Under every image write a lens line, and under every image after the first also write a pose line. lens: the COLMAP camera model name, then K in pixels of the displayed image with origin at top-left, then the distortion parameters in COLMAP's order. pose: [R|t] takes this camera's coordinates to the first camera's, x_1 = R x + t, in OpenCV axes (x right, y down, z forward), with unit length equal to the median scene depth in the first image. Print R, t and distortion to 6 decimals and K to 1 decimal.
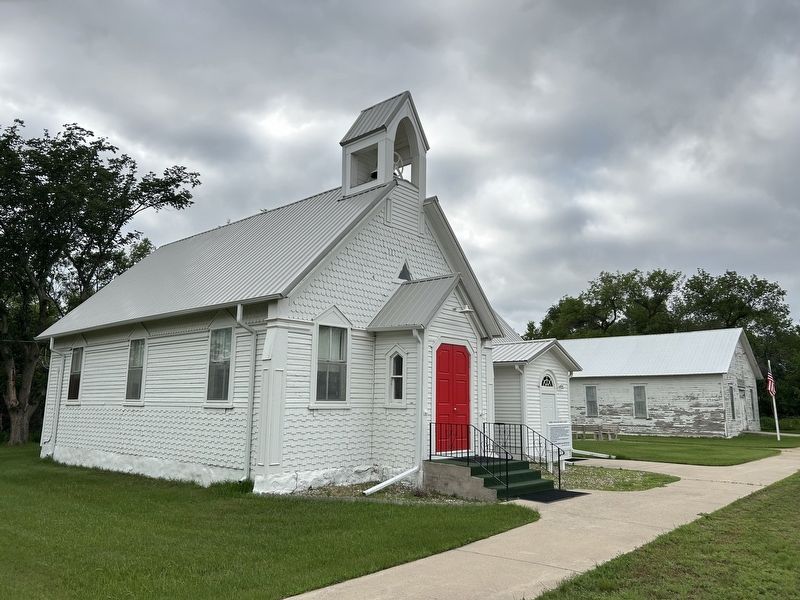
lens RADIAL K [[604.4, 0, 395.6], [0, 604.4, 298.8], [0, 0, 1]] dist [0.014699, -0.026245]
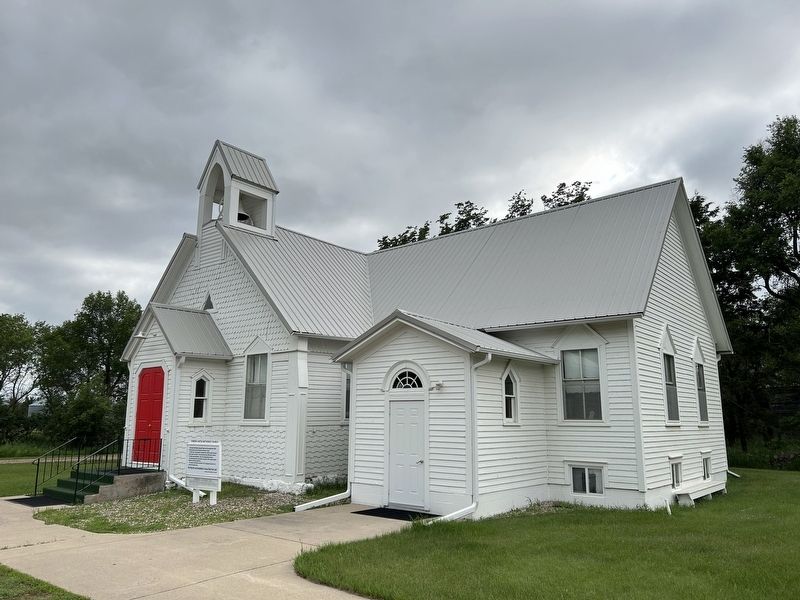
lens RADIAL K [[604.4, 0, 399.5], [0, 604.4, 299.2], [0, 0, 1]] dist [0.014699, -0.026245]
pose [[0.048106, -0.207407, -0.977071, 1.164833], [0.174484, 0.964908, -0.196234, 0.238914], [0.983484, -0.161043, 0.082607, 1.298882]]
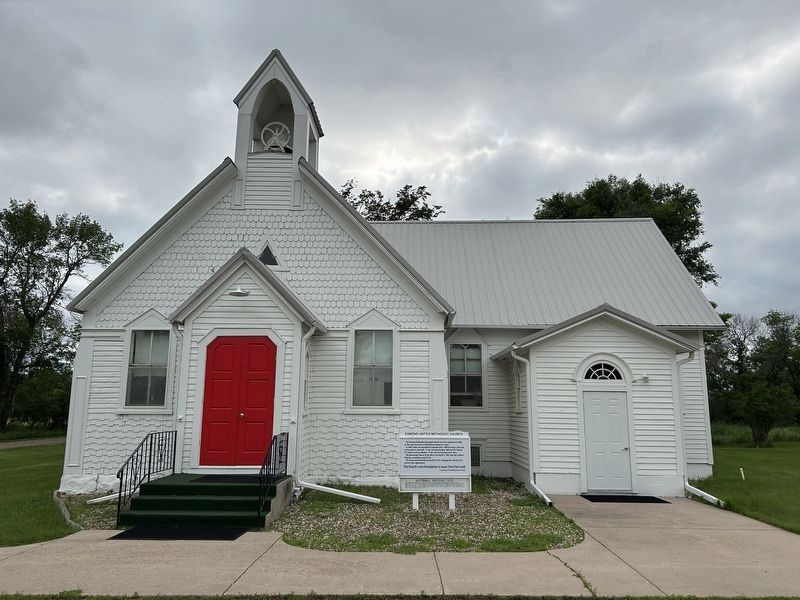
lens RADIAL K [[604.4, 0, 399.2], [0, 604.4, 304.0], [0, 0, 1]] dist [0.014699, -0.026245]
pose [[0.654589, -0.134732, -0.743882, 0.801067], [0.132351, 0.989218, -0.062703, 0.106430], [0.744309, -0.057409, 0.665363, 0.580717]]
